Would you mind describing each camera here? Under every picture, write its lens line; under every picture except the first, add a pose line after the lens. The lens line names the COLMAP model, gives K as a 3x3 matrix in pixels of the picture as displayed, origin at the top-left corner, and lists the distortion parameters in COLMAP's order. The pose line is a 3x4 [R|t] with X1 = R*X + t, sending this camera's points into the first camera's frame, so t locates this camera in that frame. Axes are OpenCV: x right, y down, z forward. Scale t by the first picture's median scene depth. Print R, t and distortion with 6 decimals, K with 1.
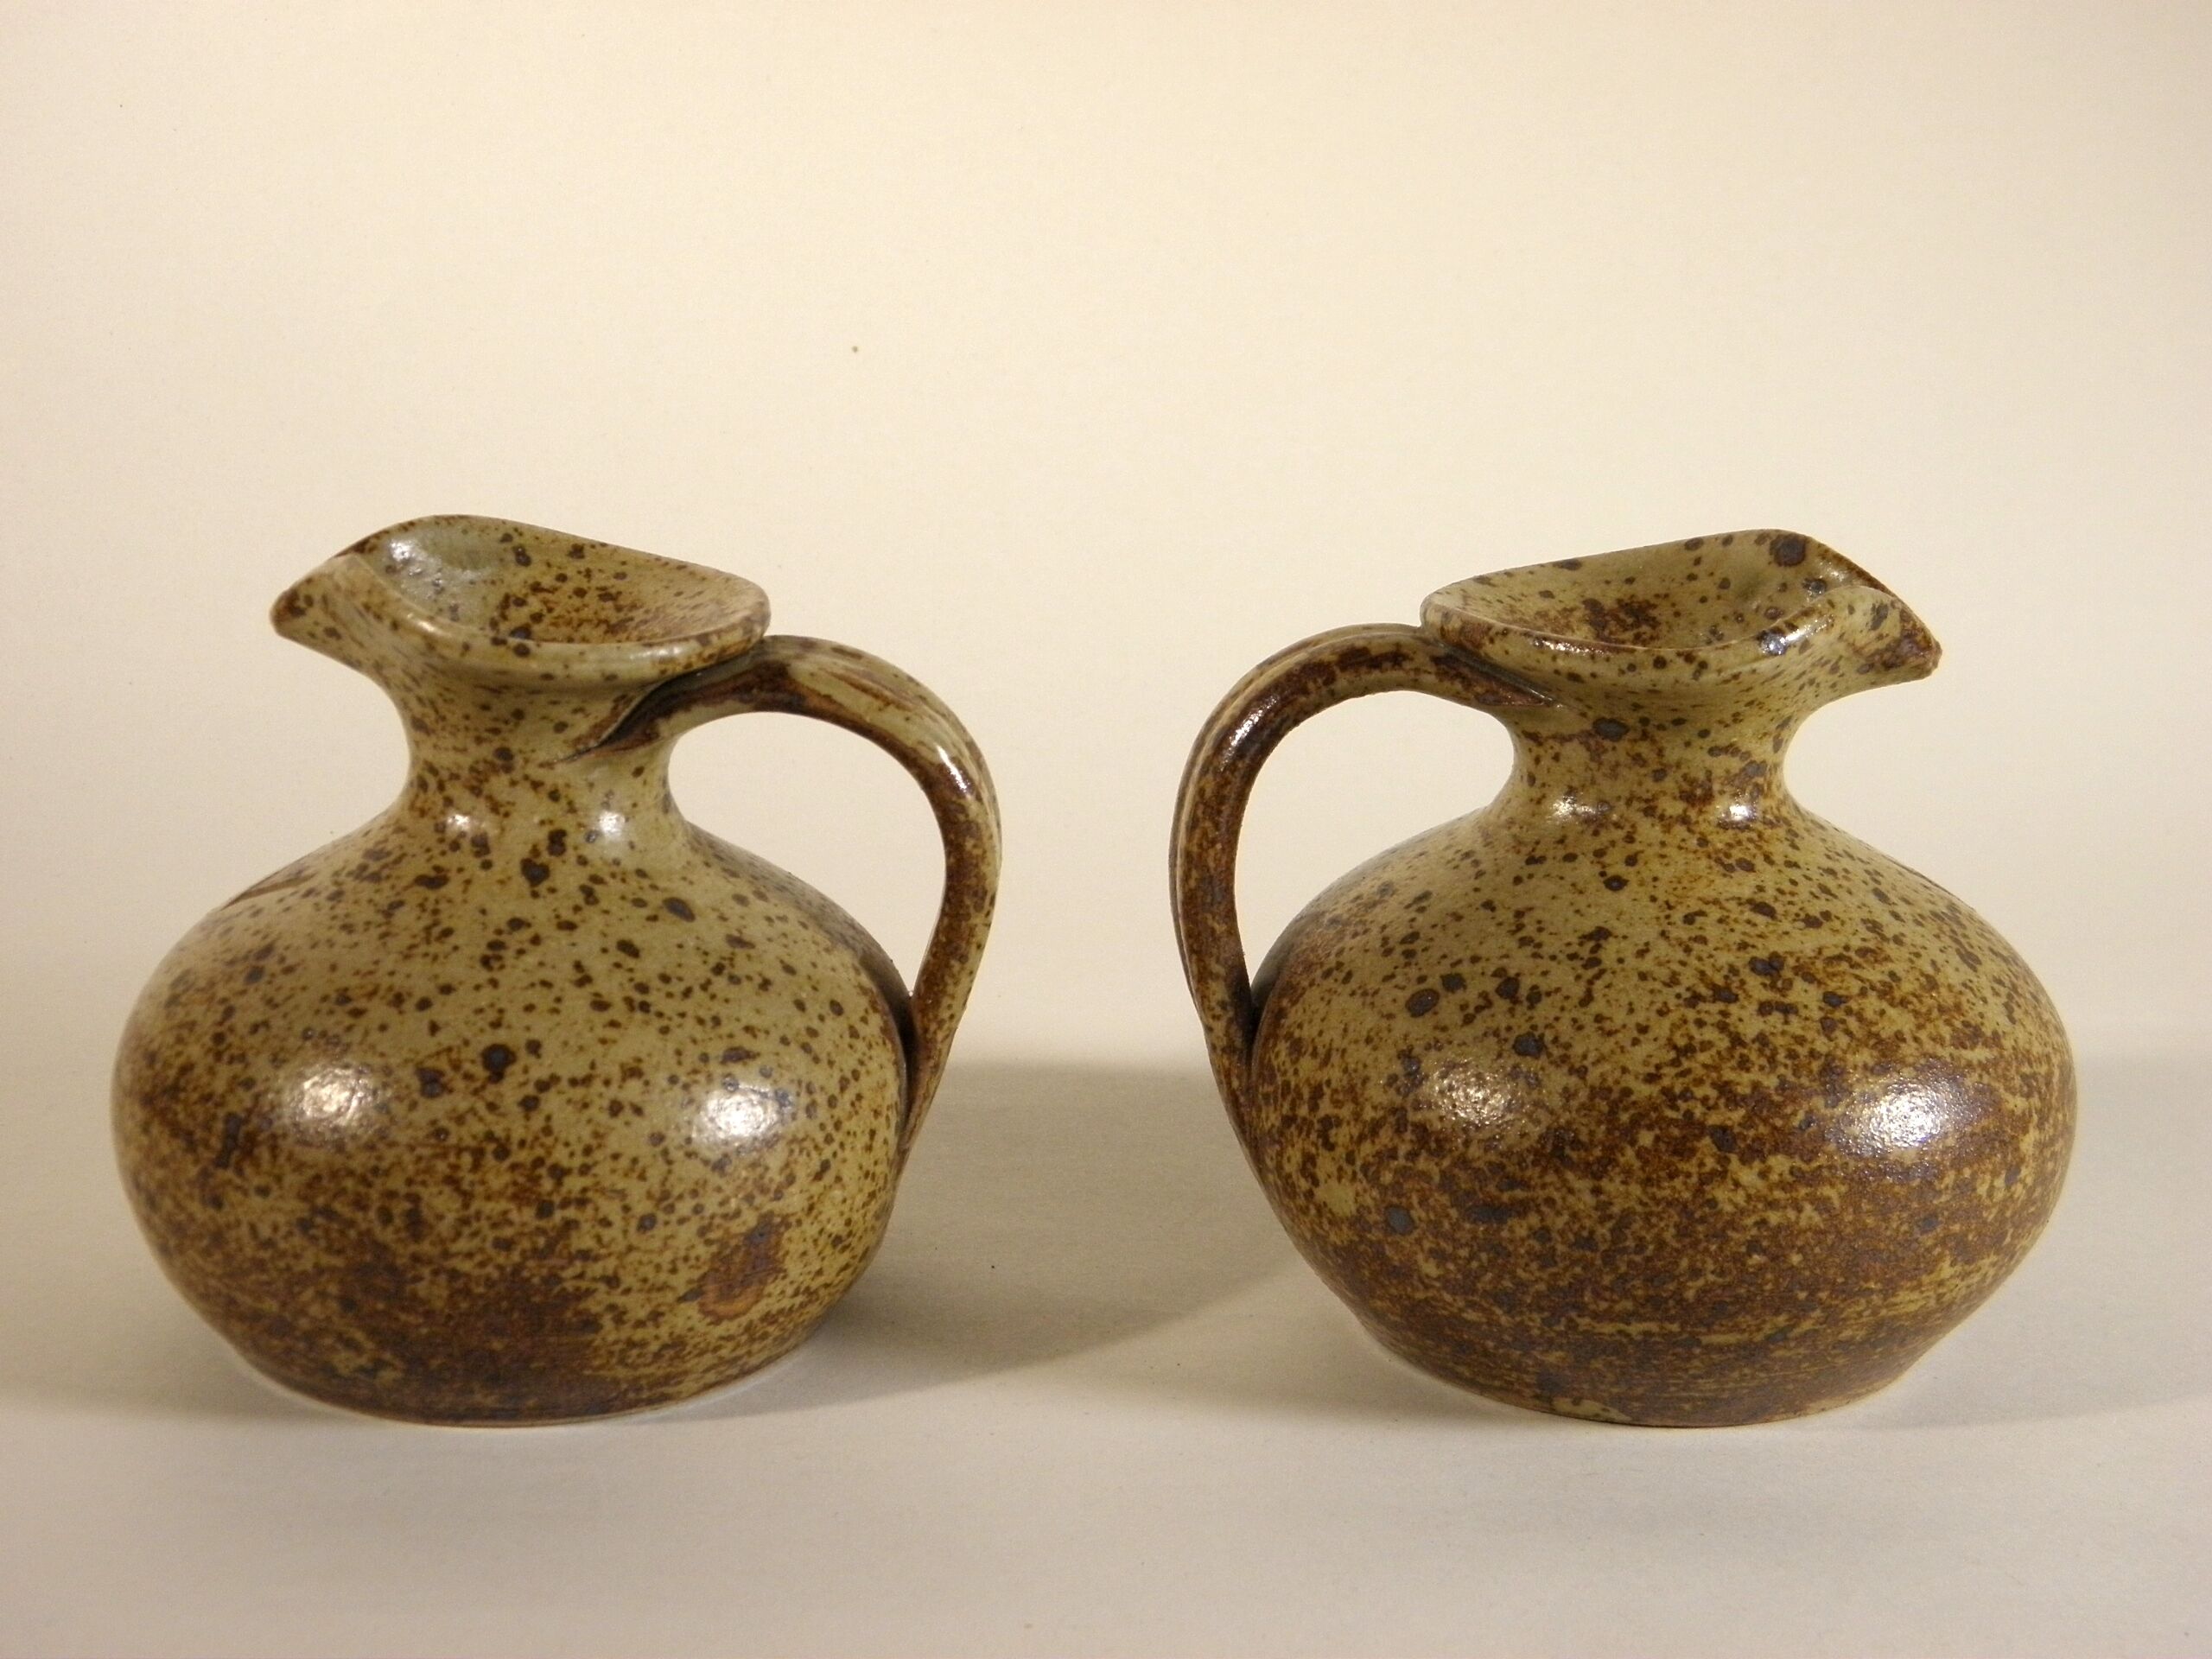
lens RADIAL K [[3511.7, 0, 1106.0], [0, 3511.7, 829.5], [0, 0, 1]] dist [0.008627, 0.152215]
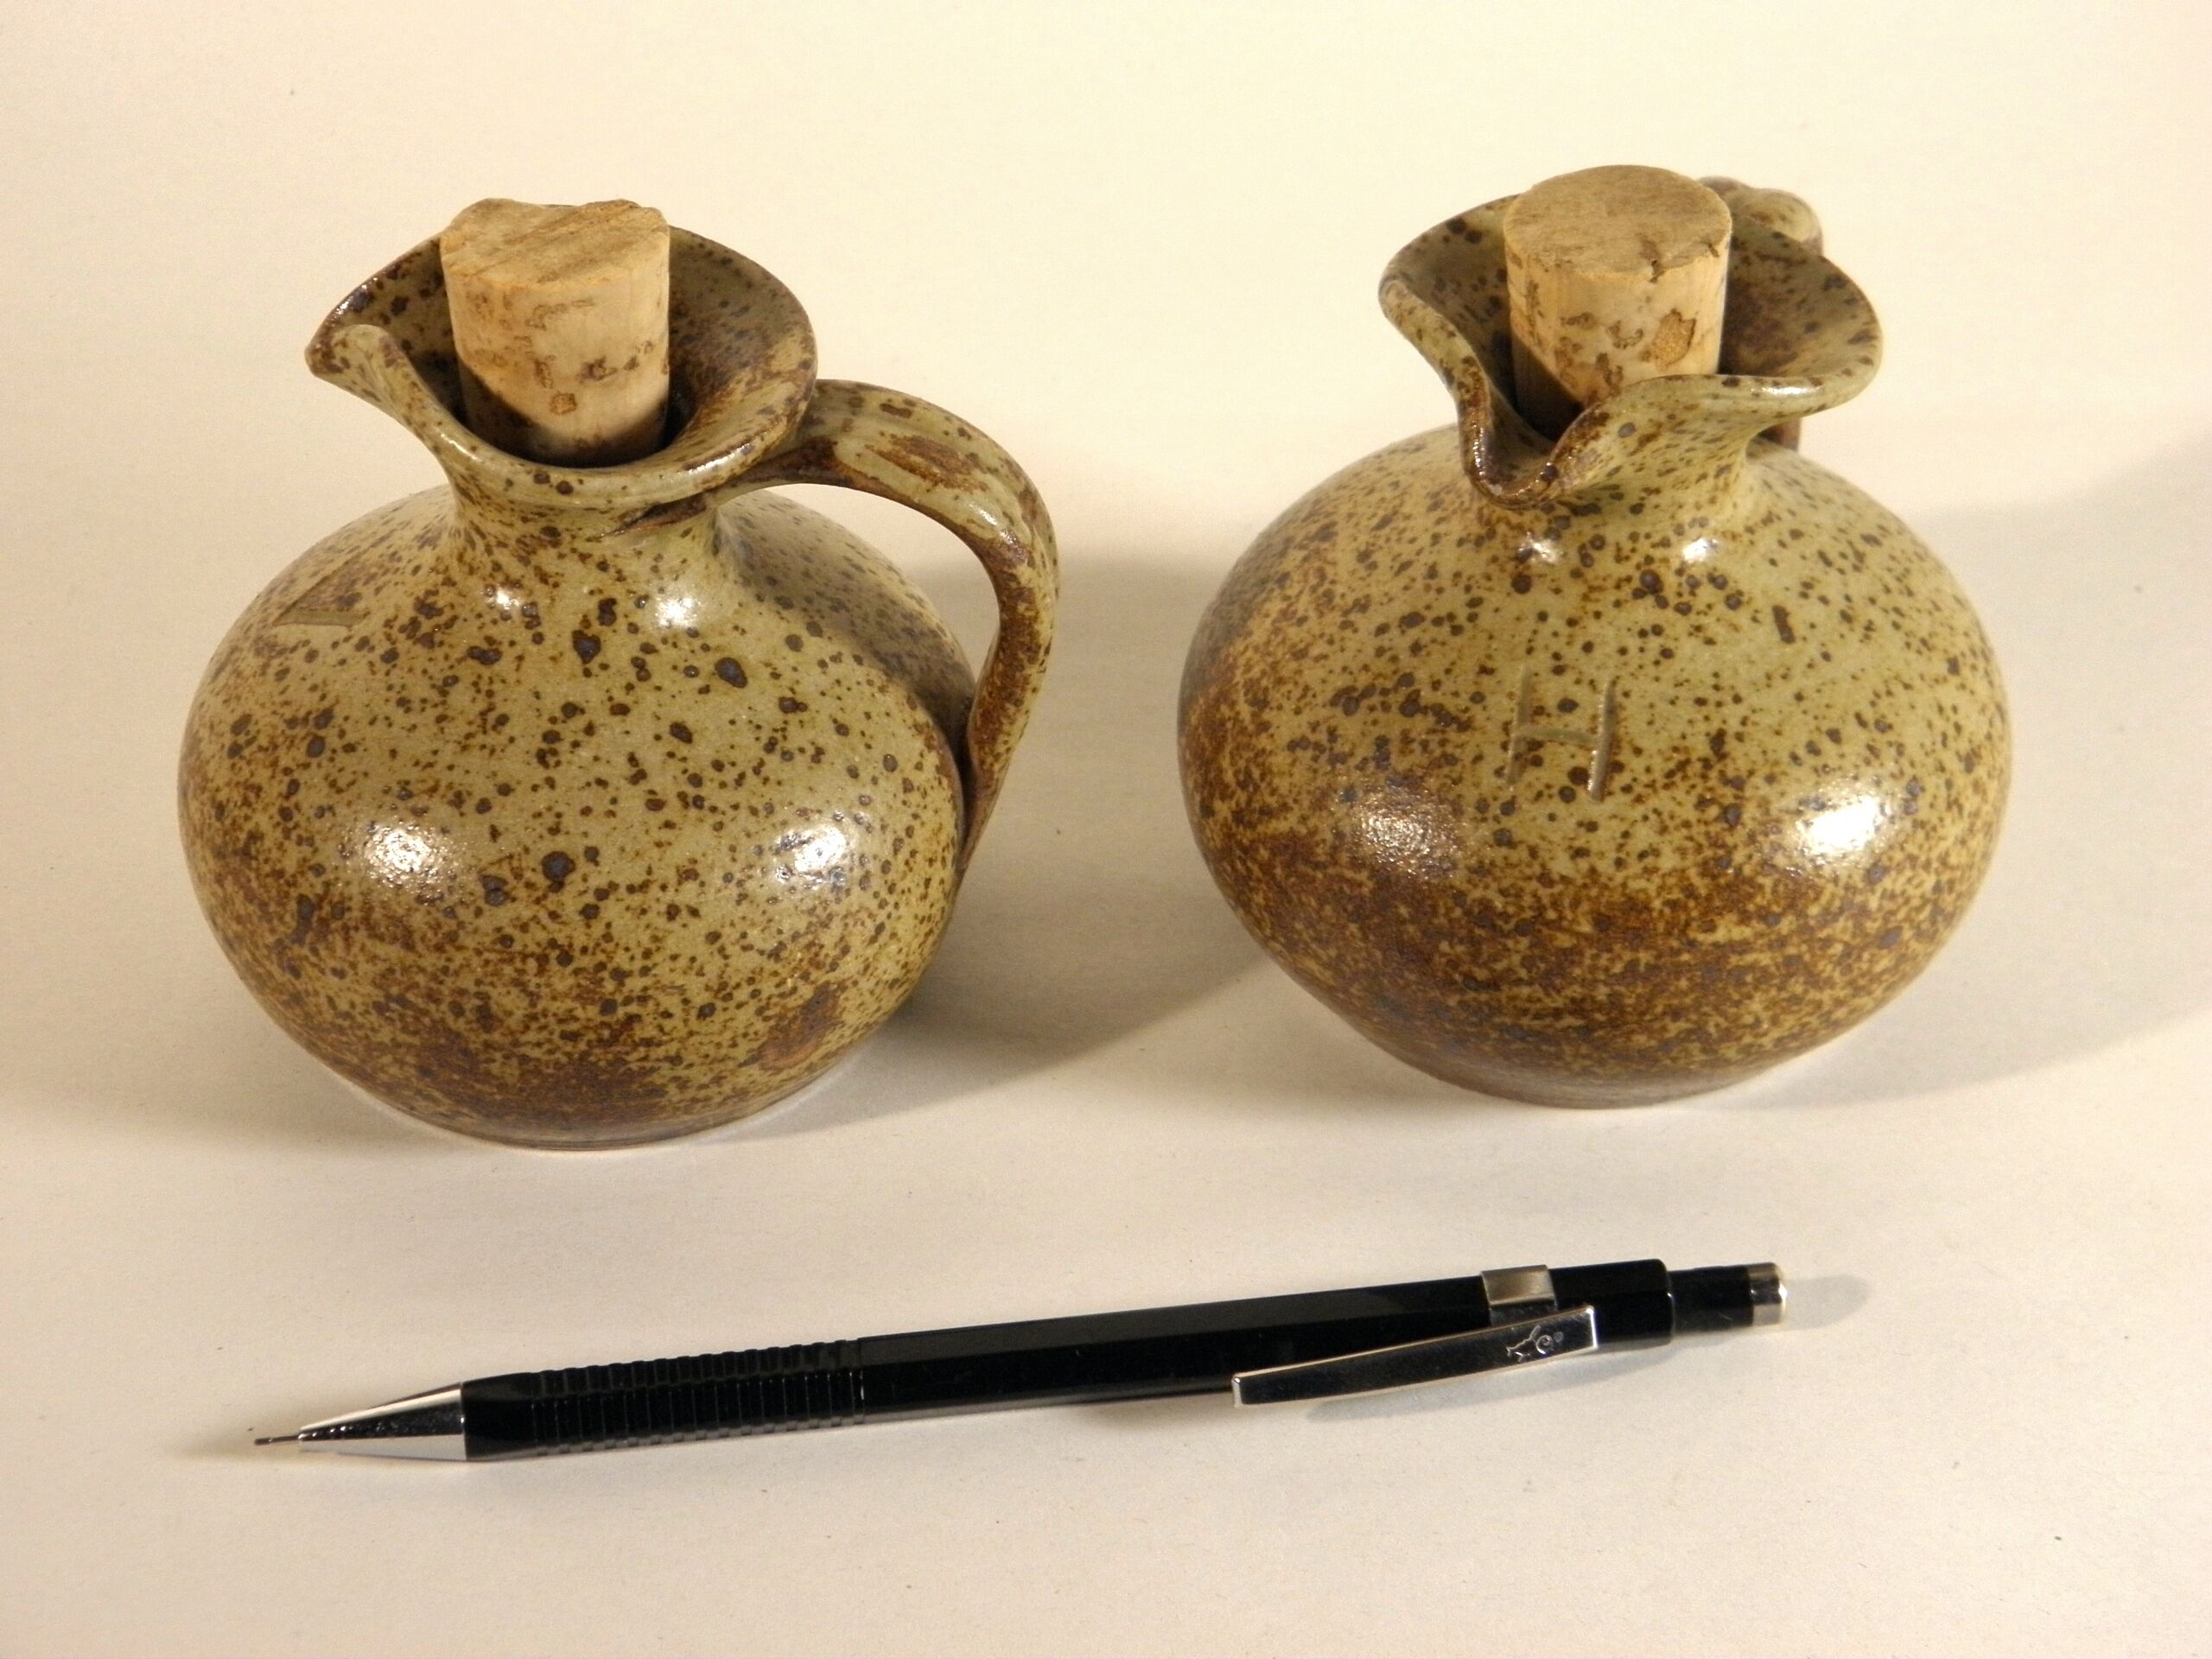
lens RADIAL K [[5081.6, 0, 1106.0], [0, 5081.6, 829.5], [0, 0, 1]] dist [0.123995, -0.211270]
pose [[0.997766, 0.023131, -0.062668, 0.078915], [0.001317, 0.931141, 0.364656, -0.477926], [0.066788, -0.363924, 0.929031, -0.363900]]
